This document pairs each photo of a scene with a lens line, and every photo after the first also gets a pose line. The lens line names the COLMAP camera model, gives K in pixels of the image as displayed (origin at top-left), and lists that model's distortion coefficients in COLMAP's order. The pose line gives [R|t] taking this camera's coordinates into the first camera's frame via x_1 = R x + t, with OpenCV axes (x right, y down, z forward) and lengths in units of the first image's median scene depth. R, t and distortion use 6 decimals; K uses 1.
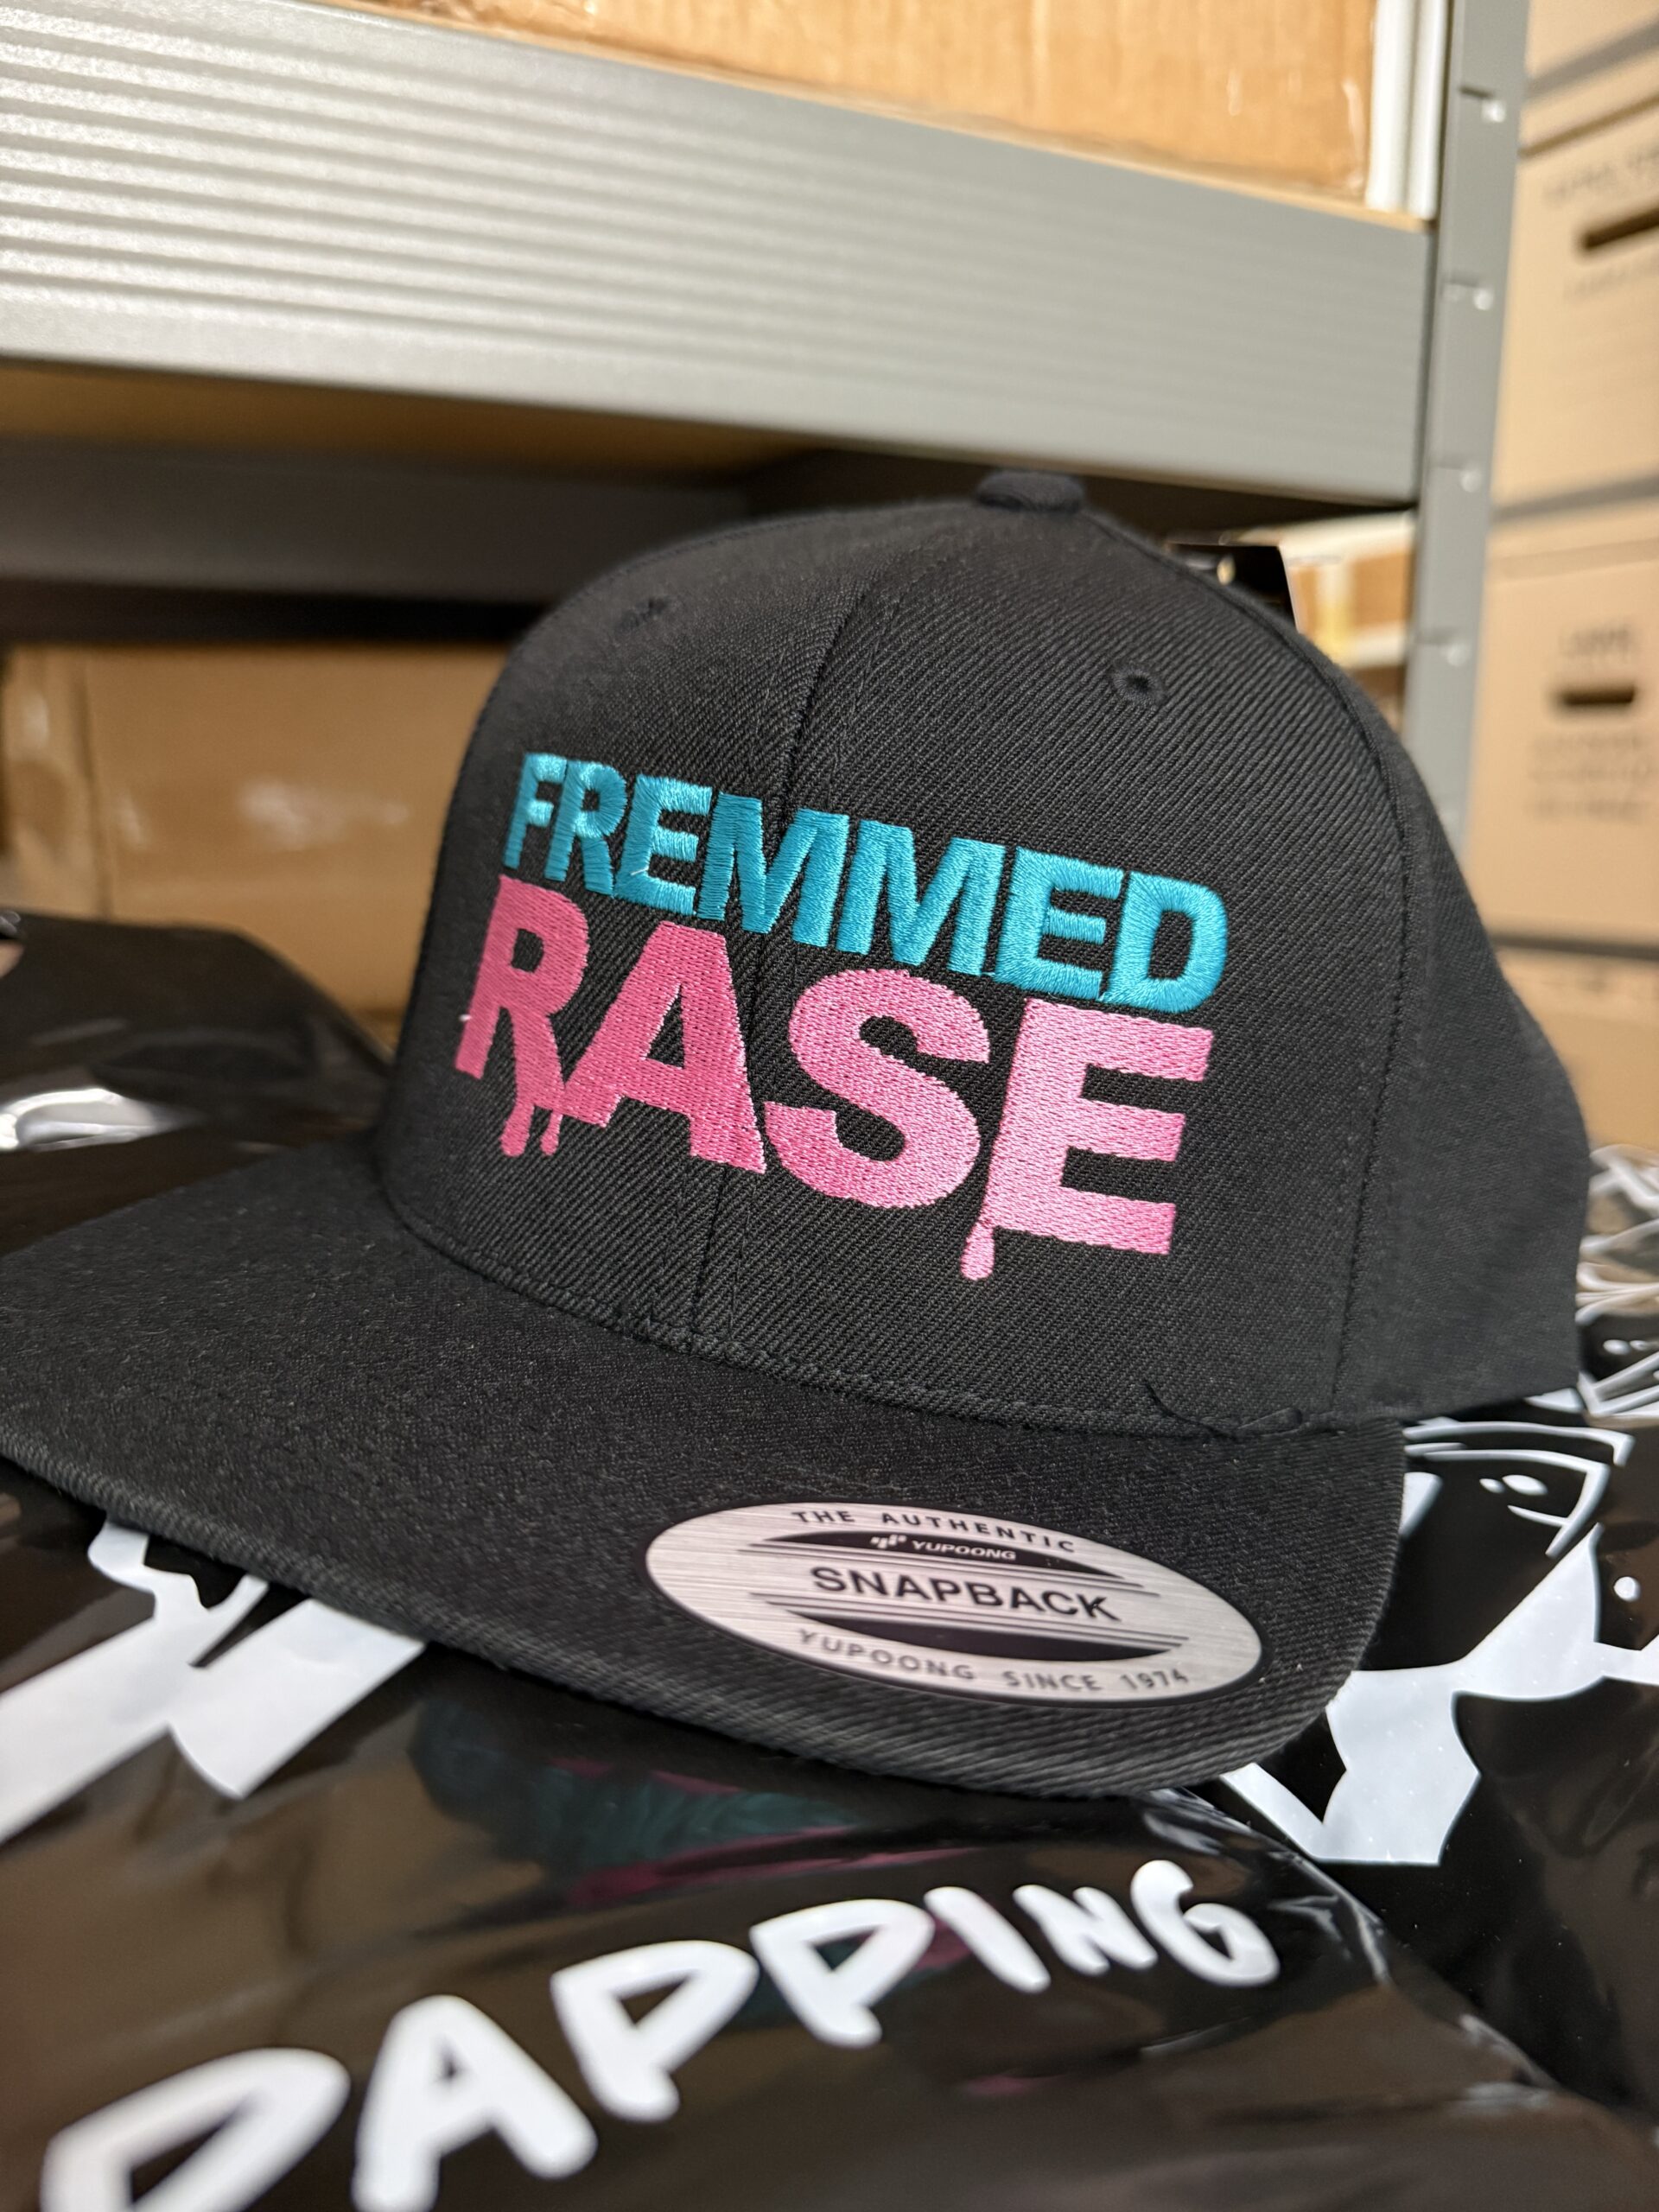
lens RADIAL K [[1628.7, 0, 839.1], [0, 1628.7, 1092.1], [0, 0, 1]] dist [0.121053, -0.368636]
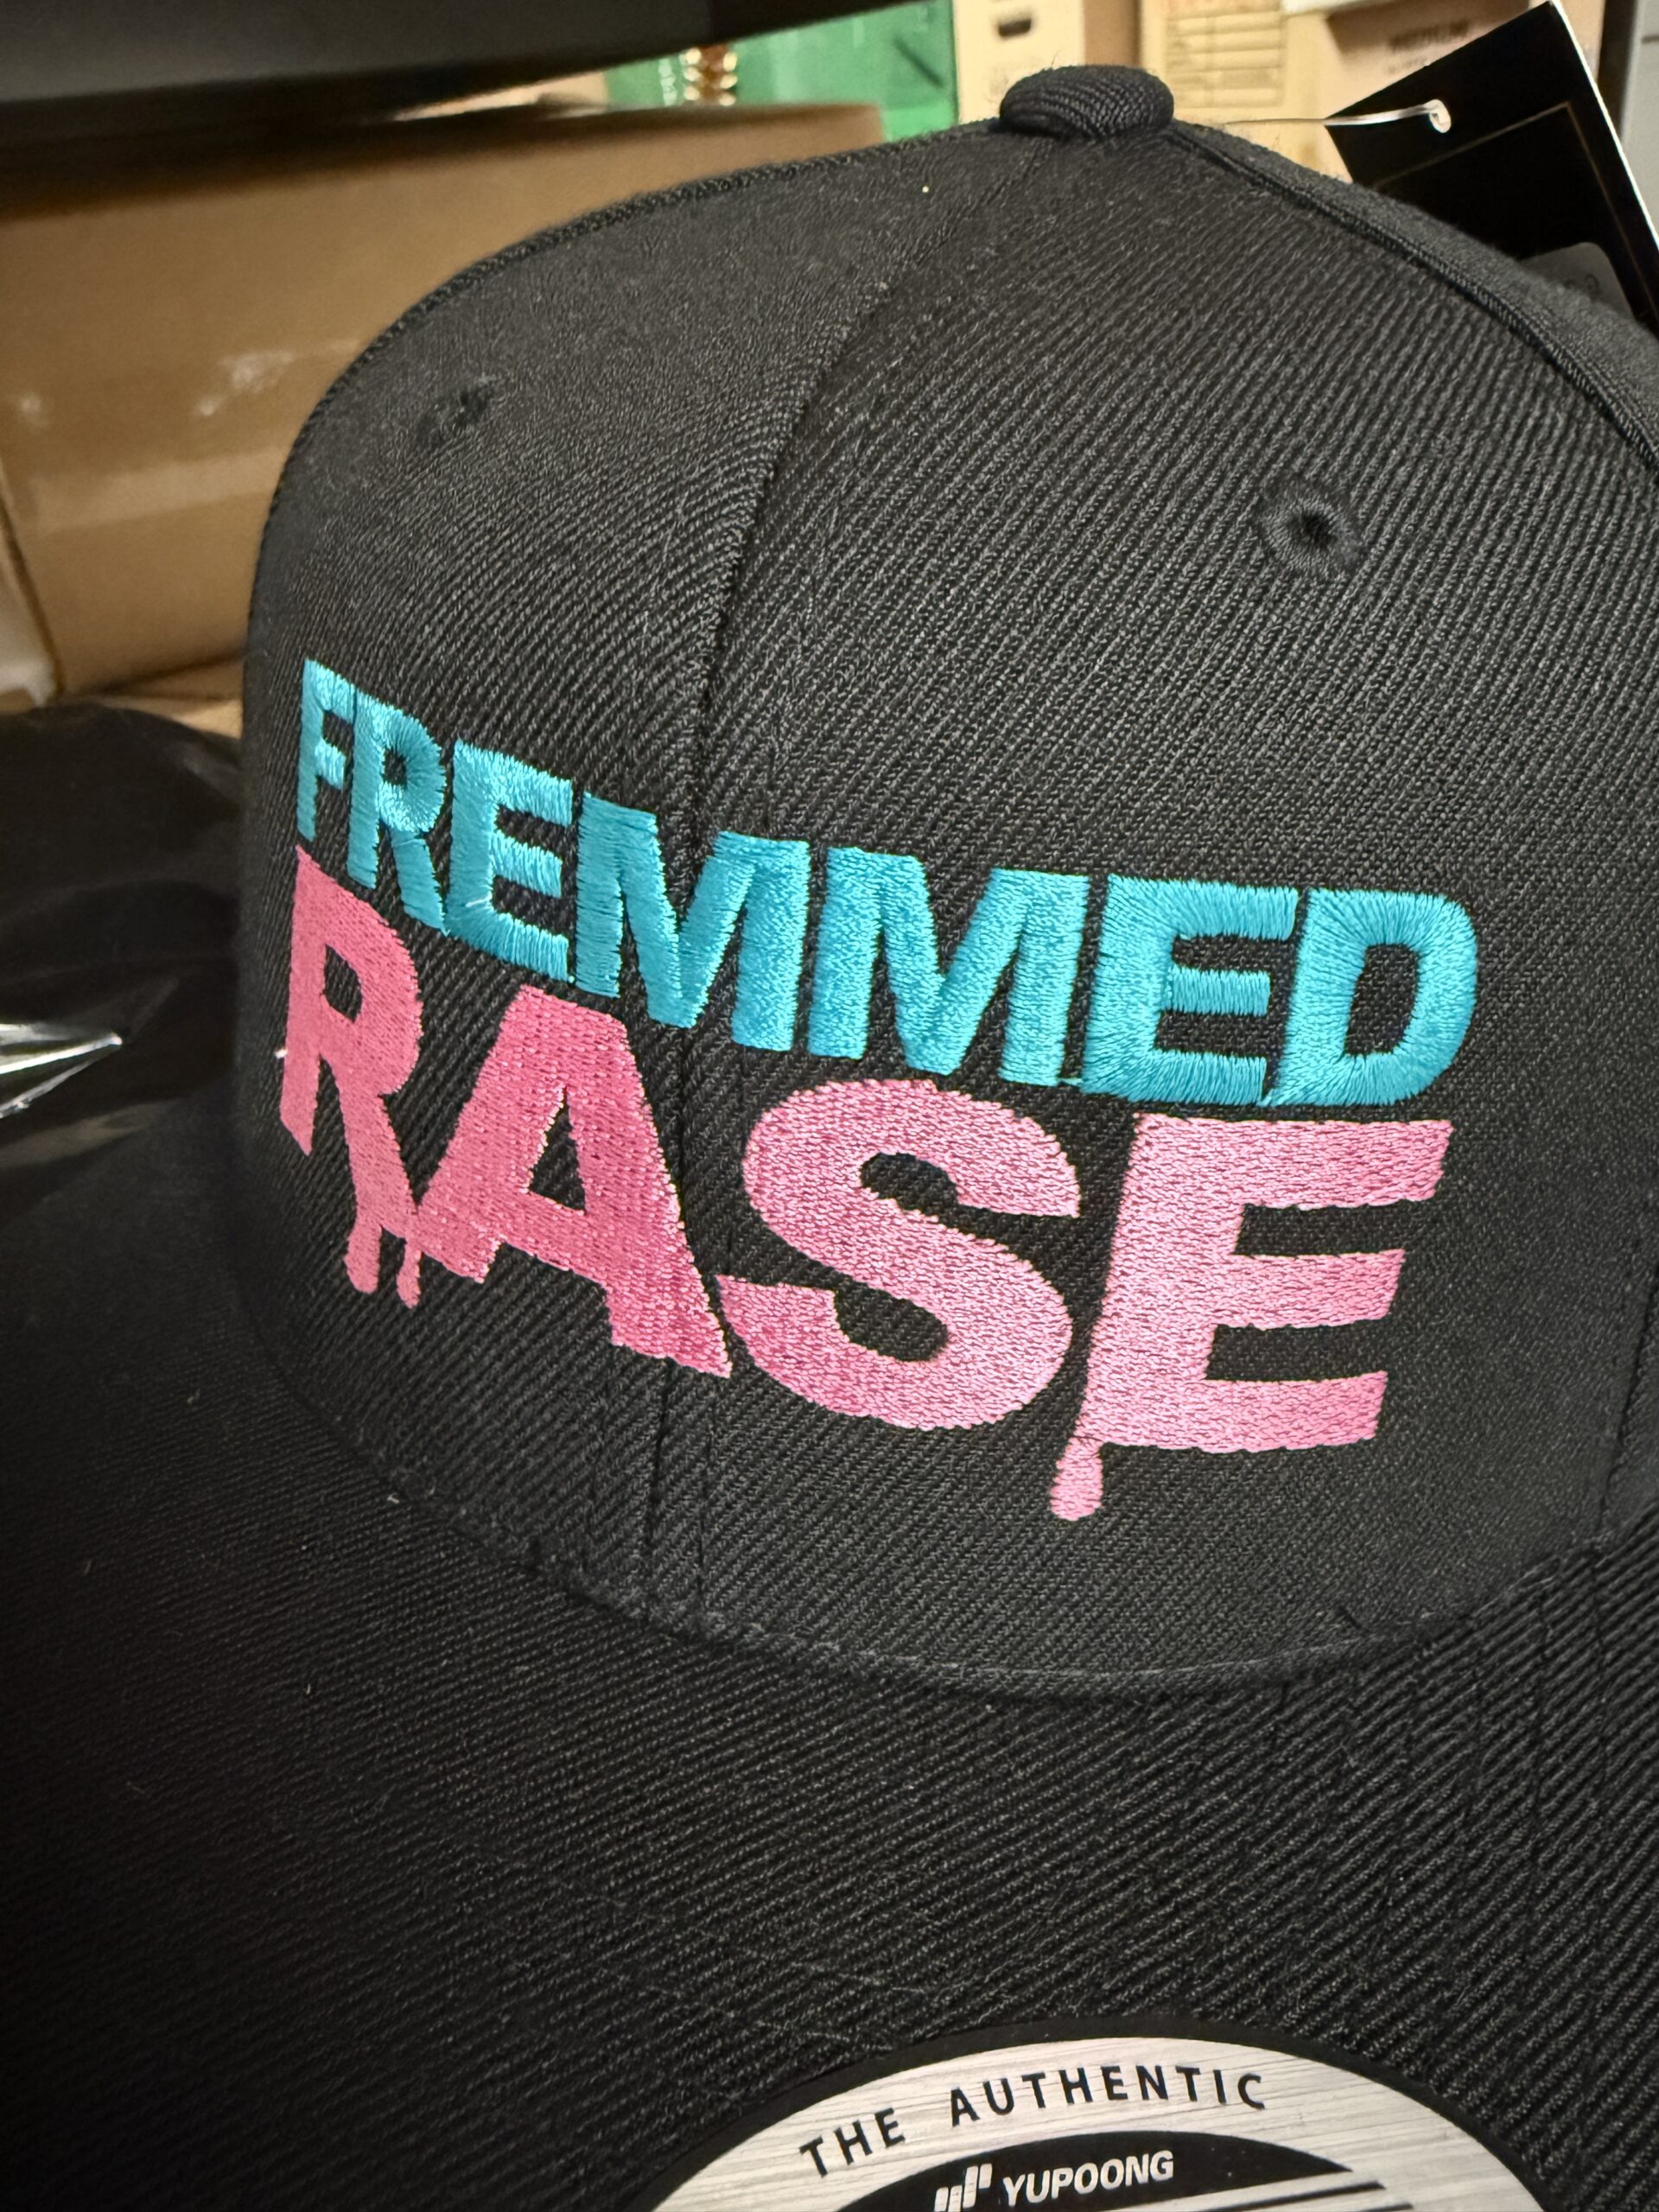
lens RADIAL K [[1637.1, 0, 833.1], [0, 1637.1, 967.7], [0, 0, 1]] dist [-0.000580, 0.003001]
pose [[0.995791, -0.075003, -0.052684, 0.040366], [0.084739, 0.972422, 0.217290, -0.242997], [0.034934, -0.220839, 0.974684, 0.429761]]
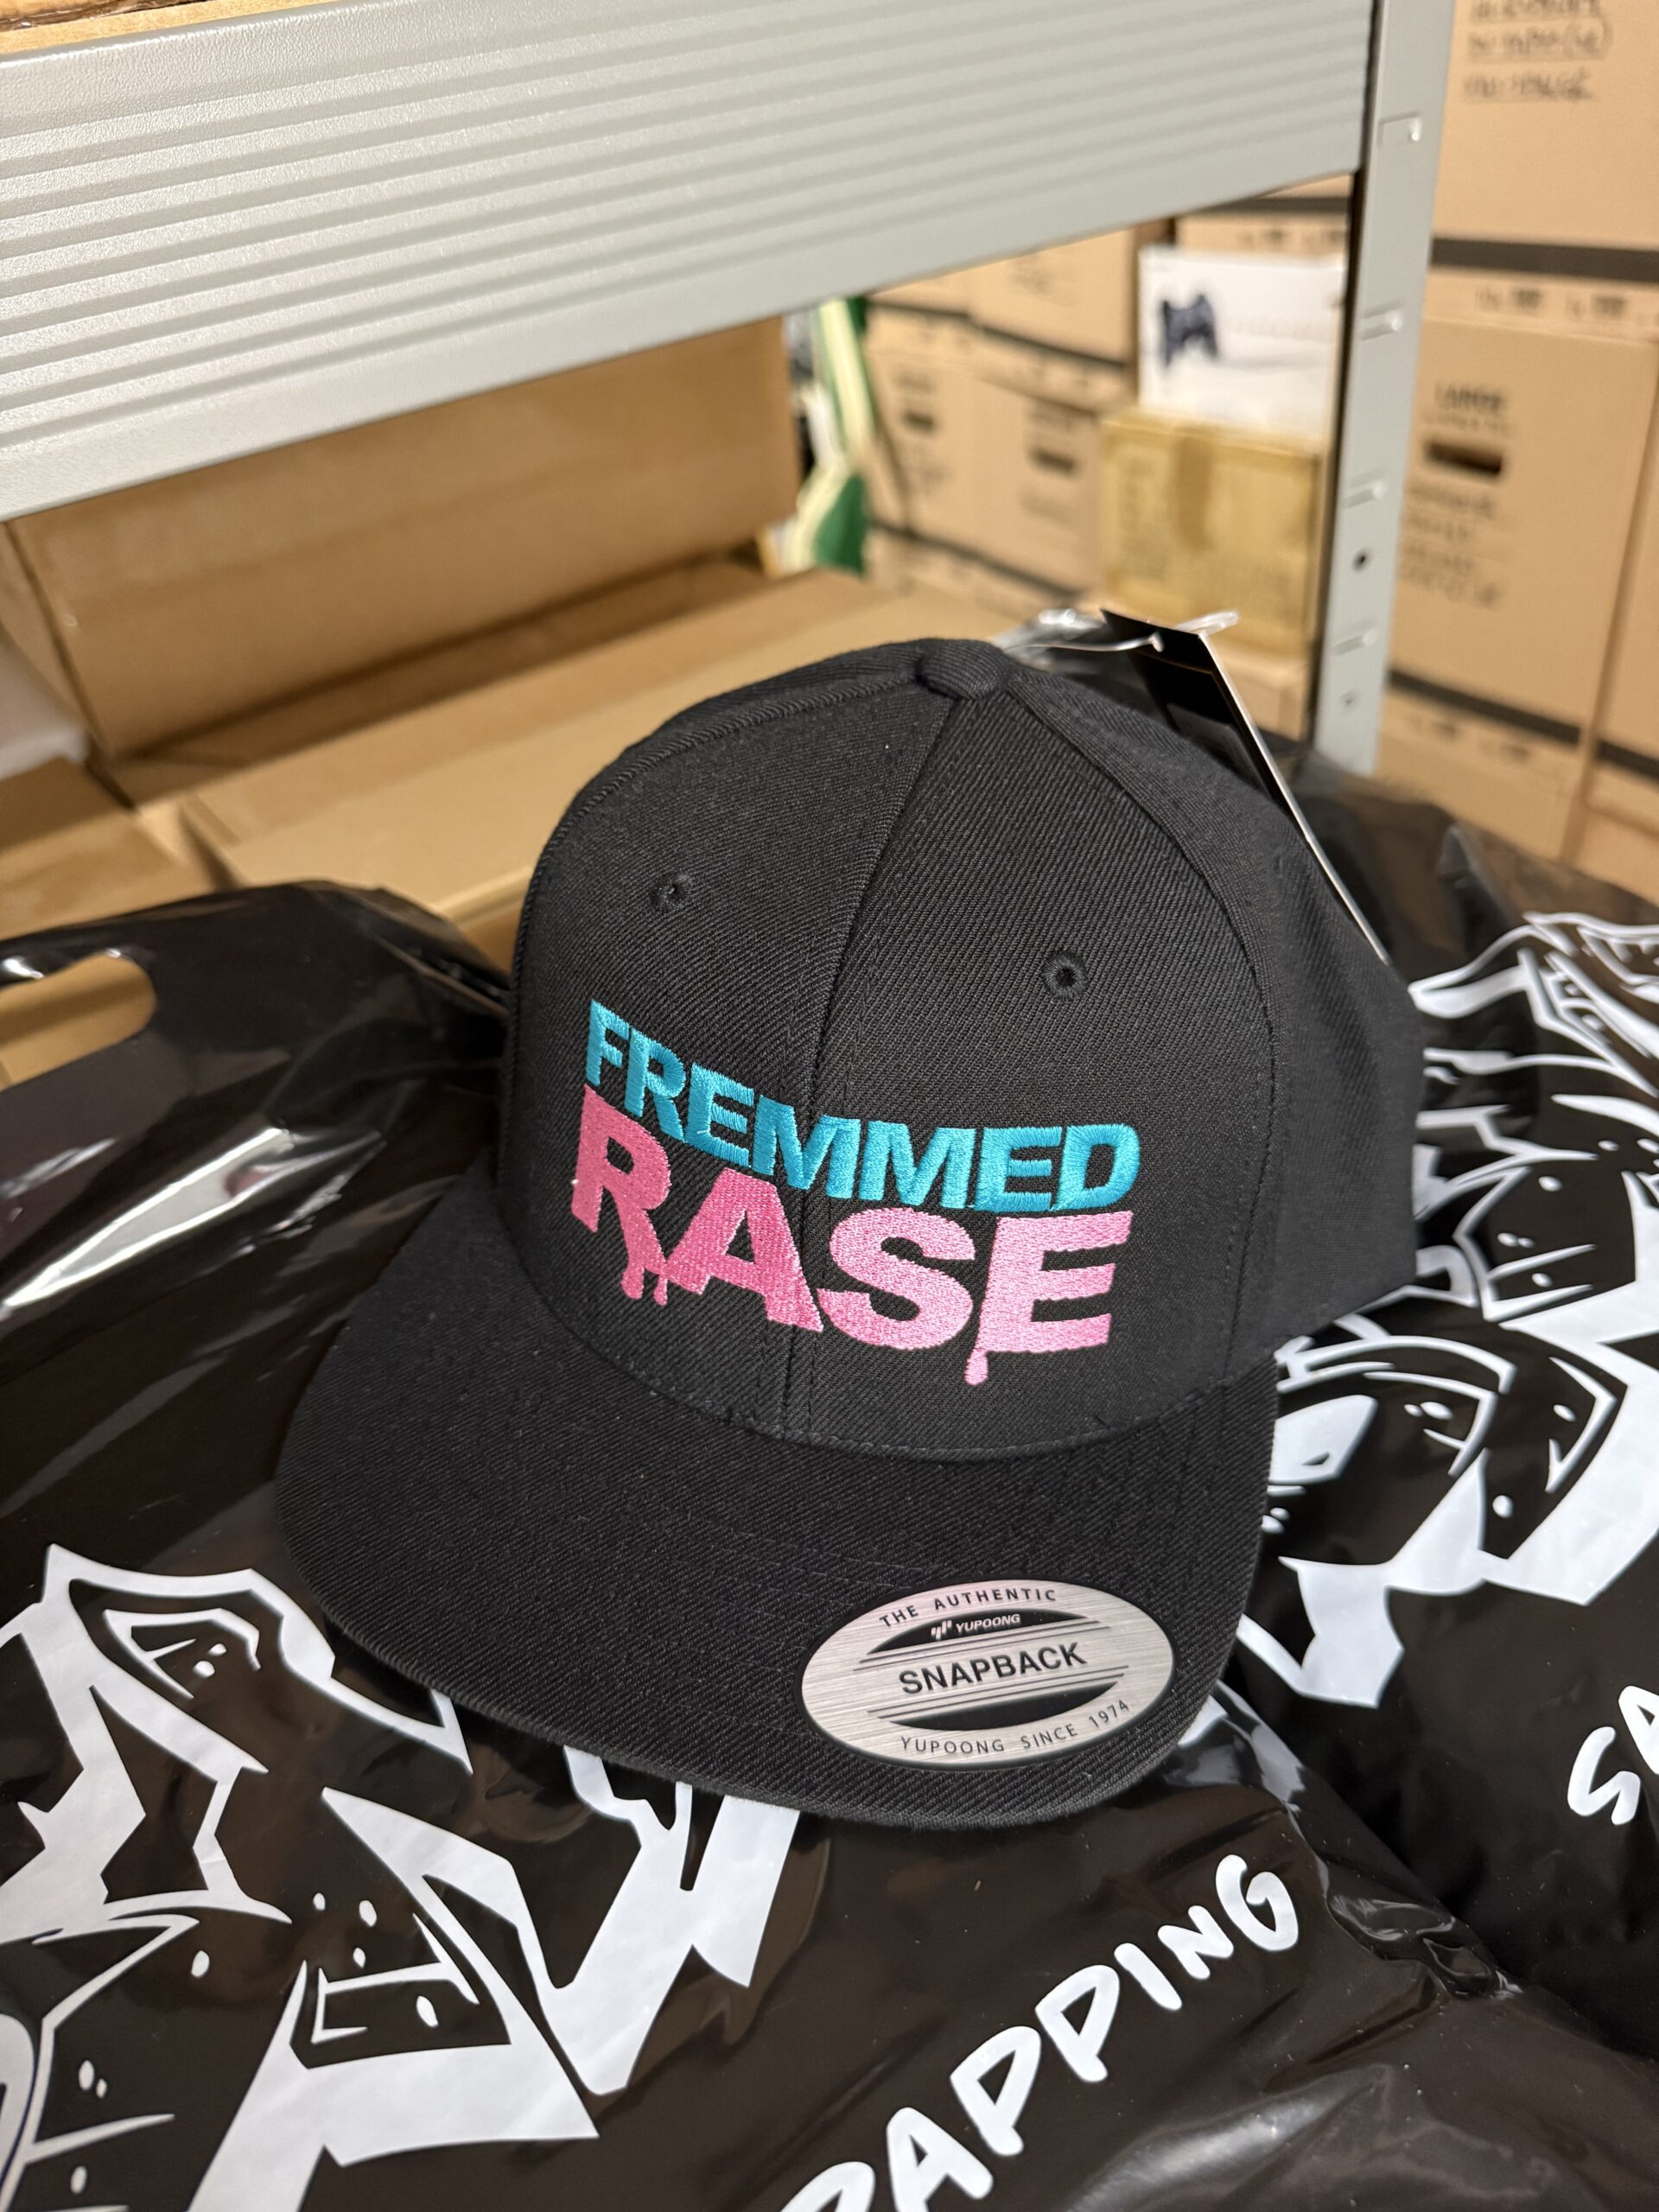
lens RADIAL K [[1588.4, 0, 798.2], [0, 1588.4, 1108.4], [0, 0, 1]] dist [-0.001932, -0.010369]
pose [[0.993270, -0.113913, -0.020952, -0.015703], [0.113889, 0.927639, 0.355689, -0.638928], [-0.021082, -0.355682, 0.934369, -0.228129]]
